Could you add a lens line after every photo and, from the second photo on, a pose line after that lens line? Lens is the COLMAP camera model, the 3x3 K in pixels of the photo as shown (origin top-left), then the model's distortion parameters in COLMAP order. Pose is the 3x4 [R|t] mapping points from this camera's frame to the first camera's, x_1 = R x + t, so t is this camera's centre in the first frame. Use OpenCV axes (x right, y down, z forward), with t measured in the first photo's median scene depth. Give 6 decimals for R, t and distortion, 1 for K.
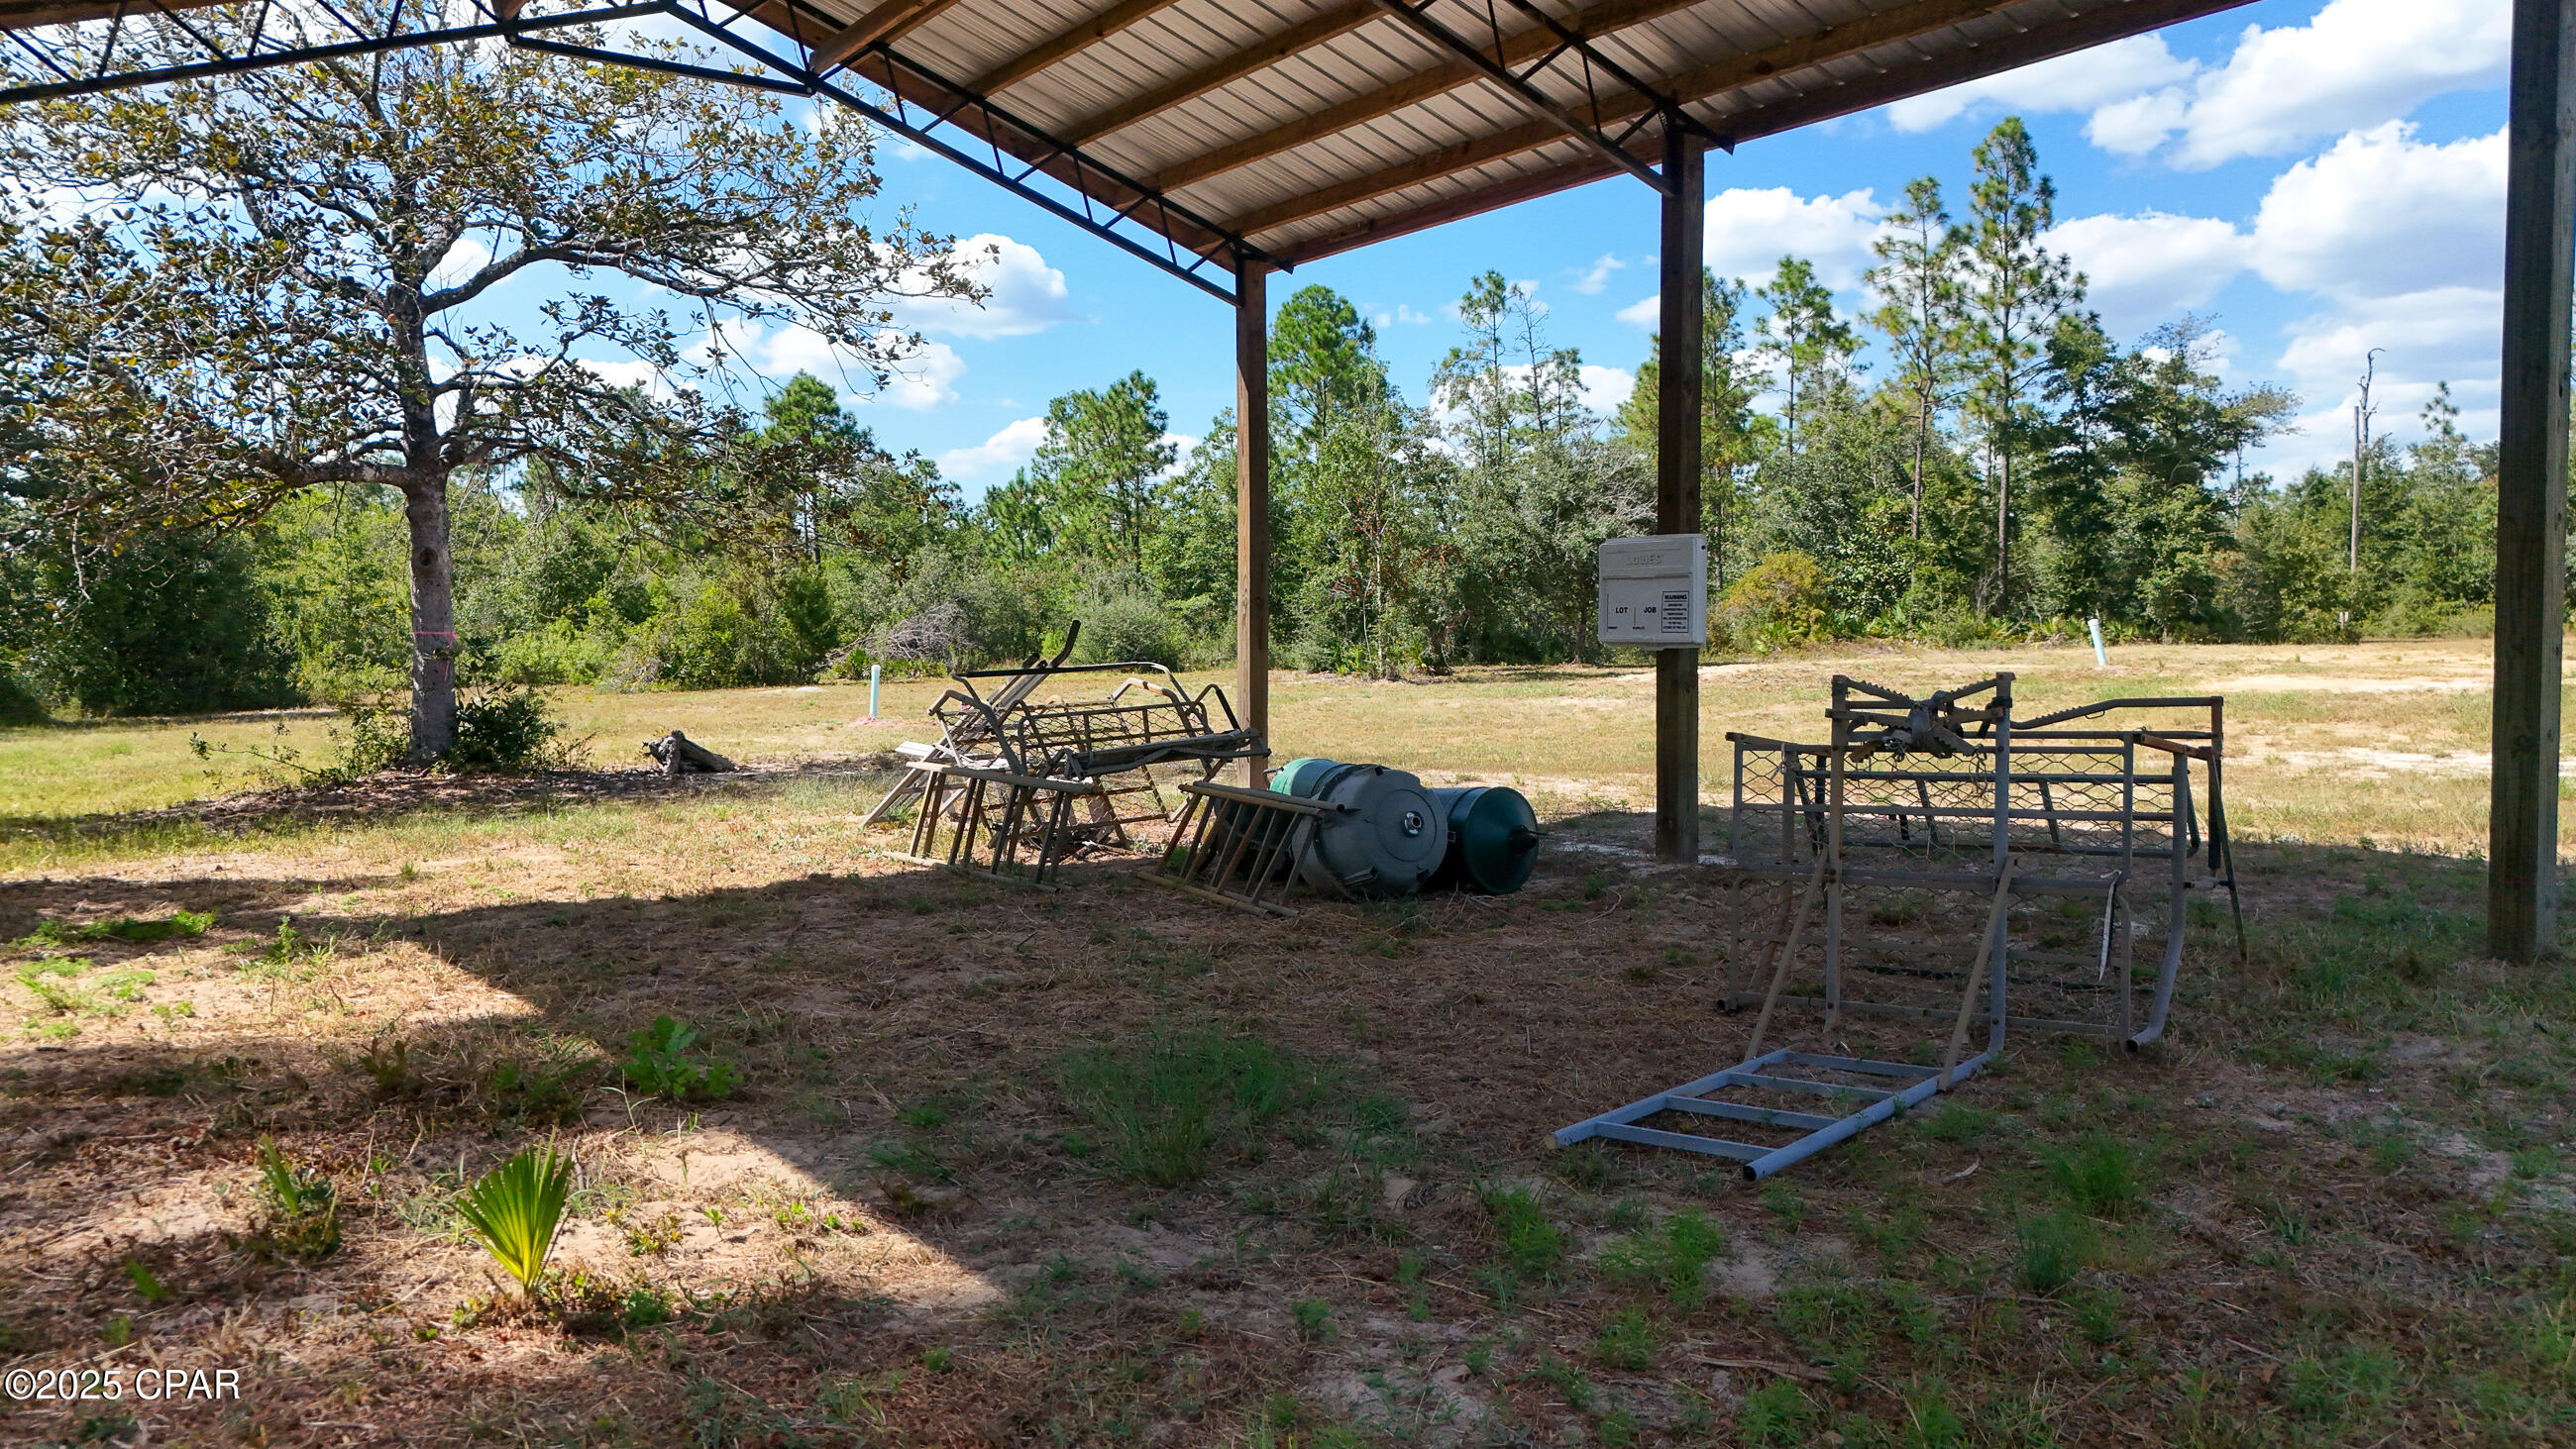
lens RADIAL K [[1897.1, 0, 1300.2], [0, 1897.1, 721.5], [0, 0, 1]] dist [0.062468, -0.050210]
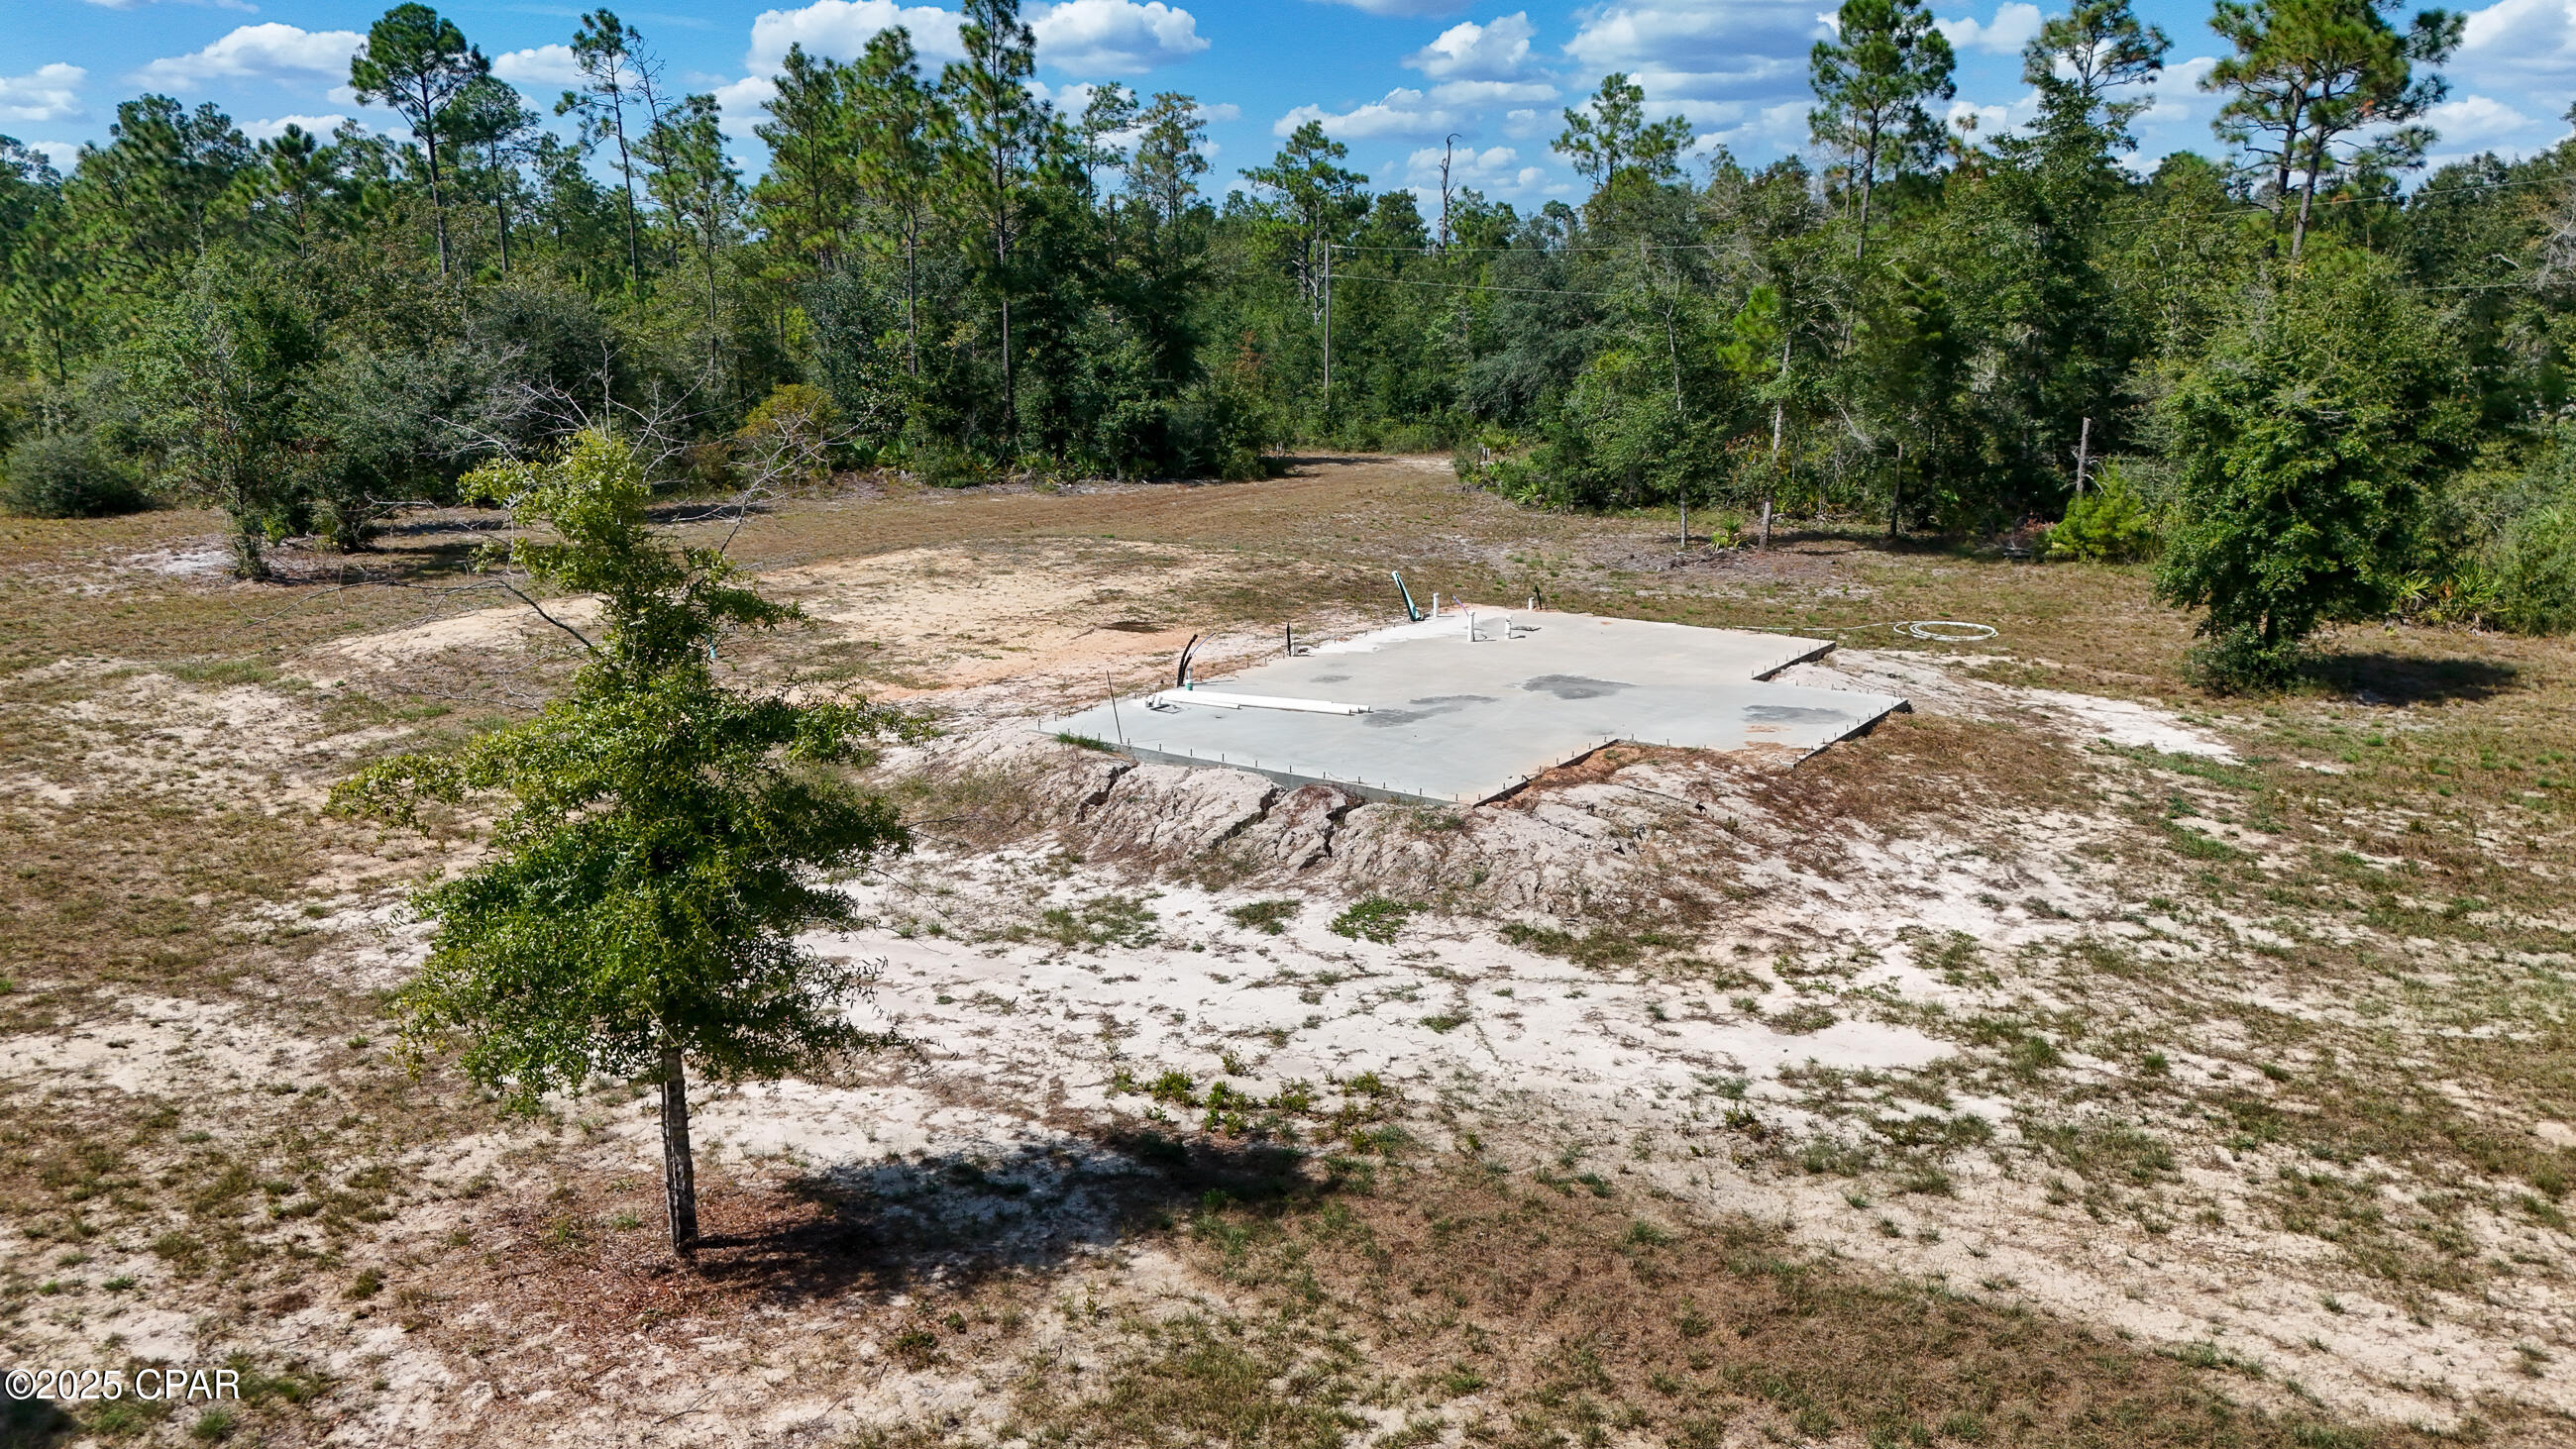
lens RADIAL K [[1897.1, 0, 1284.8], [0, 1897.1, 719.2], [0, 0, 1]] dist [0.062468, -0.050210]
pose [[0.946546, -0.057955, 0.317321, 0.097425], [0.003253, 0.985392, 0.170268, -0.049911], [-0.322554, -0.160135, 0.932907, -0.058121]]
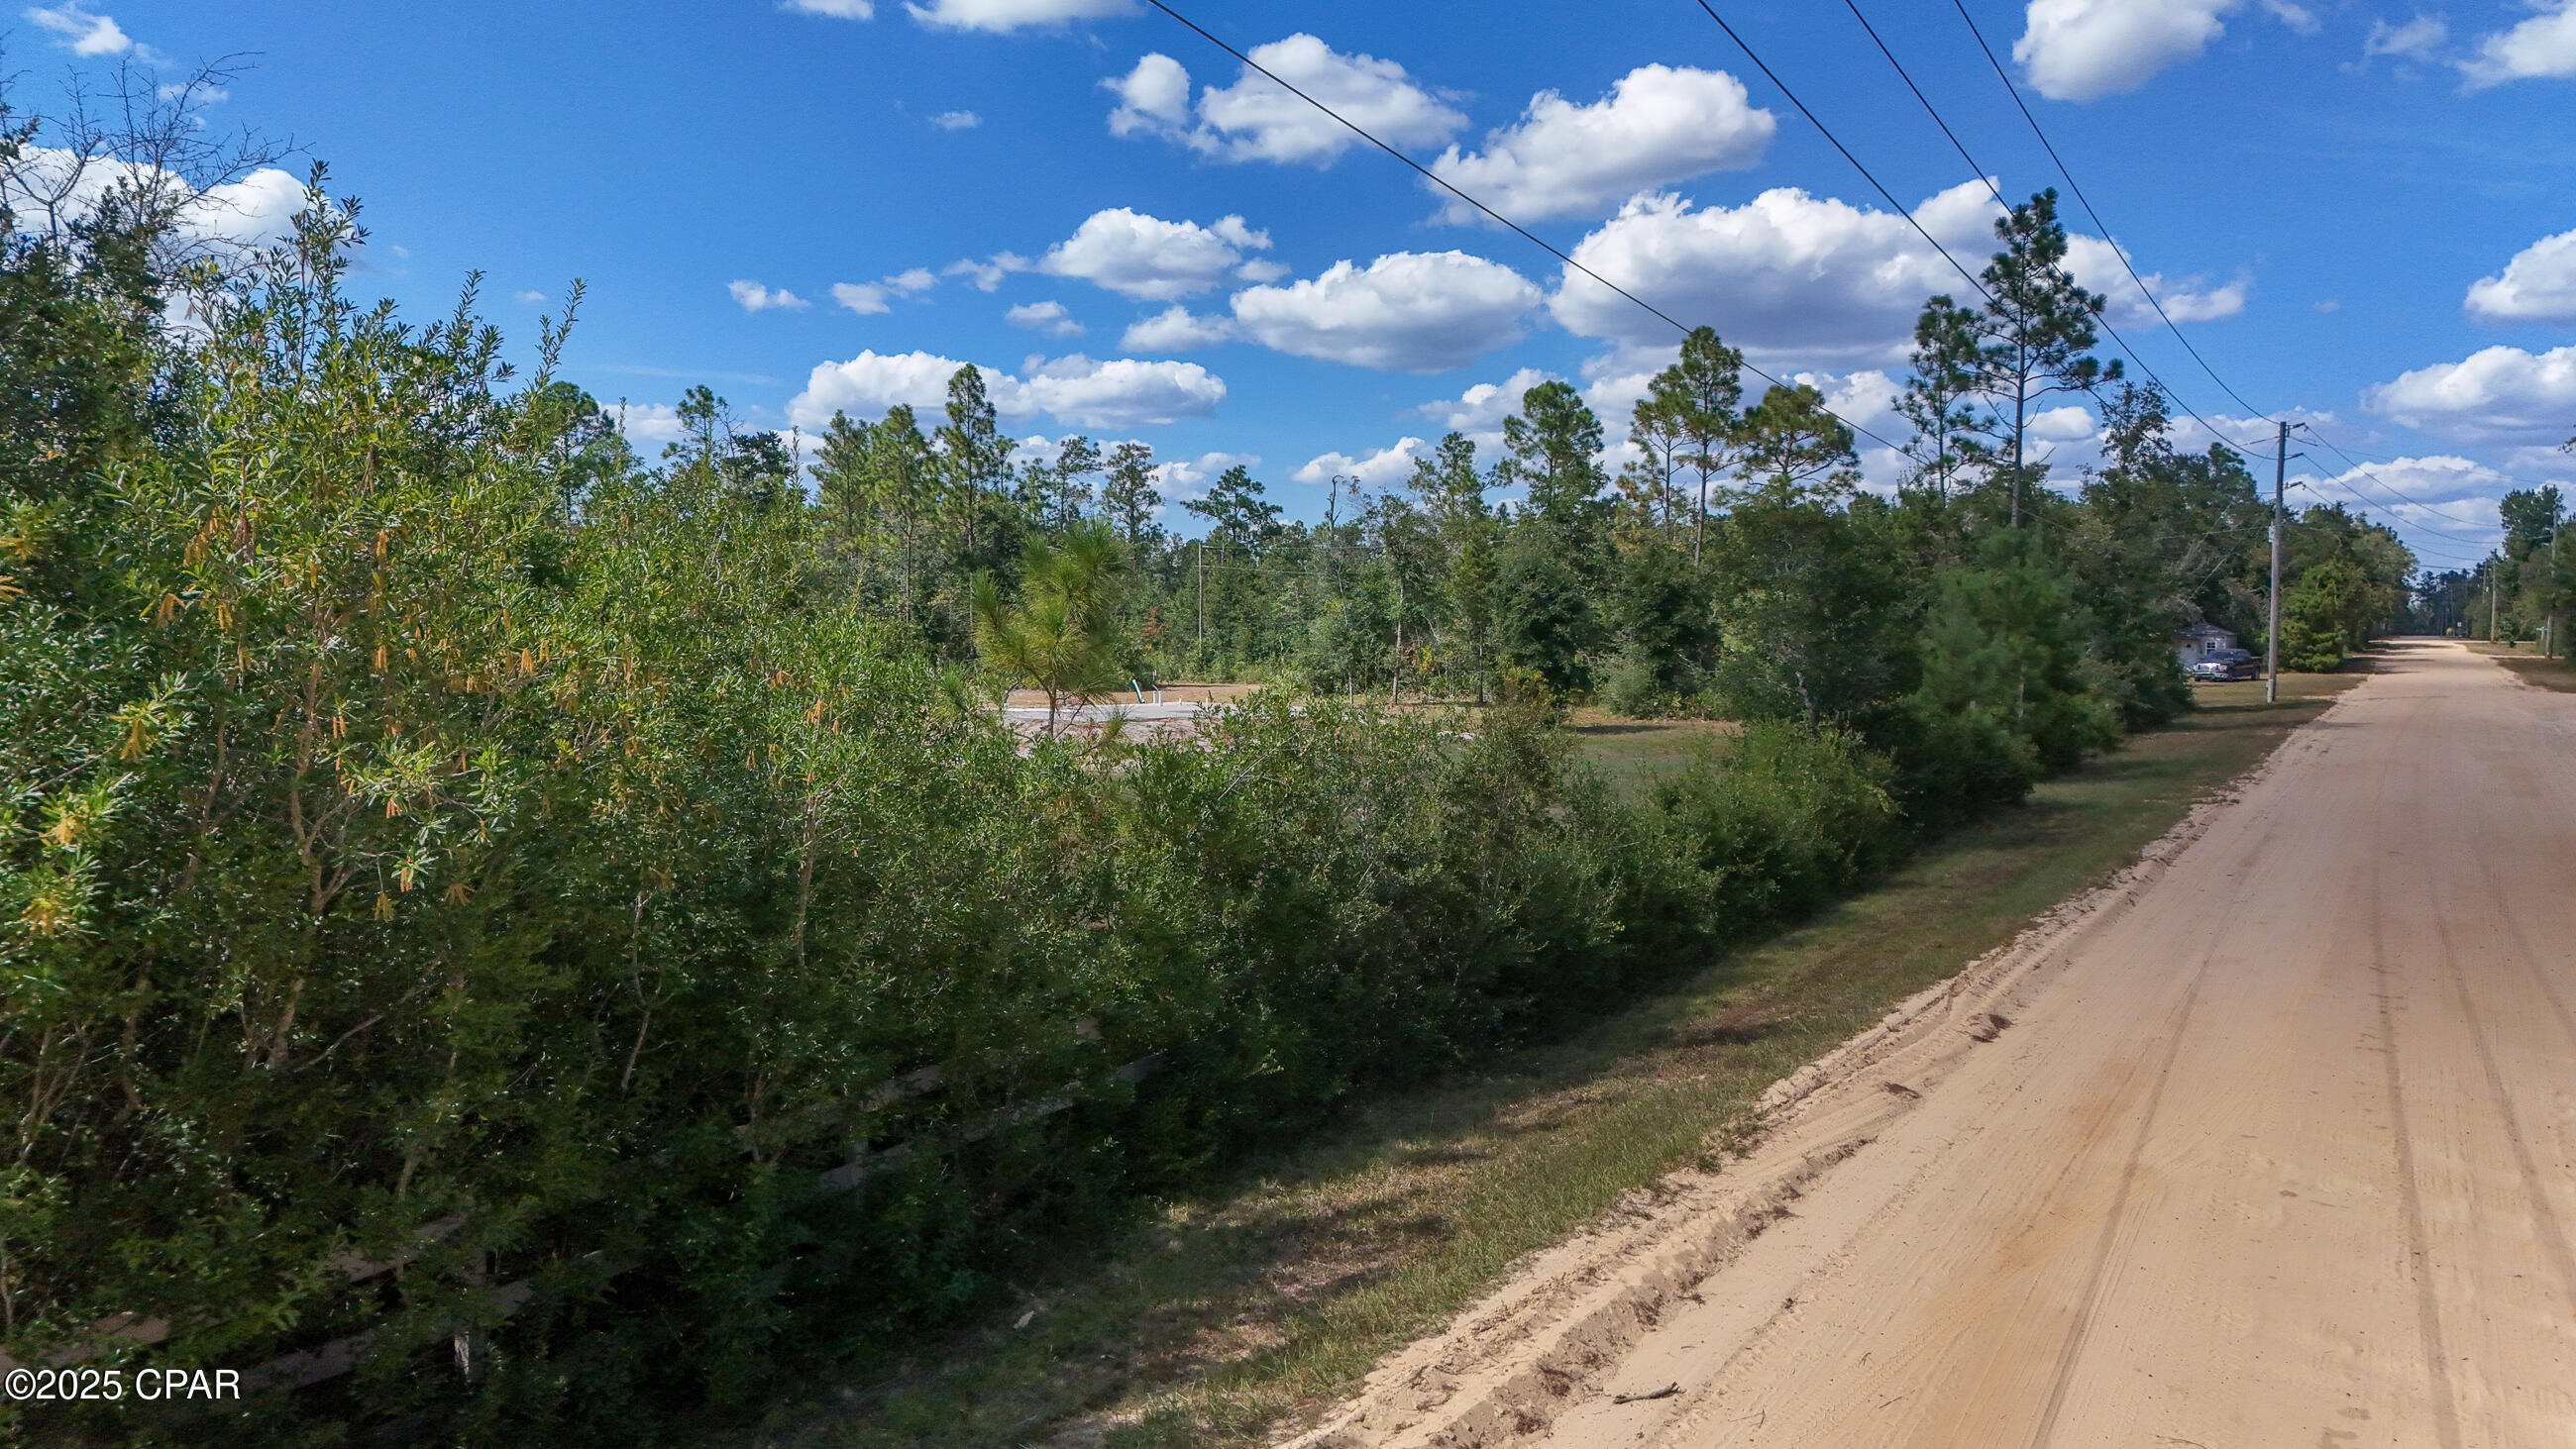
lens RADIAL K [[1897.1, 0, 1284.5], [0, 1897.1, 738.0], [0, 0, 1]] dist [0.062468, -0.050210]
pose [[0.949348, -0.000099, 0.314225, 0.067917], [-0.002494, 0.999966, 0.007850, -0.005737], [-0.314215, -0.008236, 0.949316, -0.373917]]
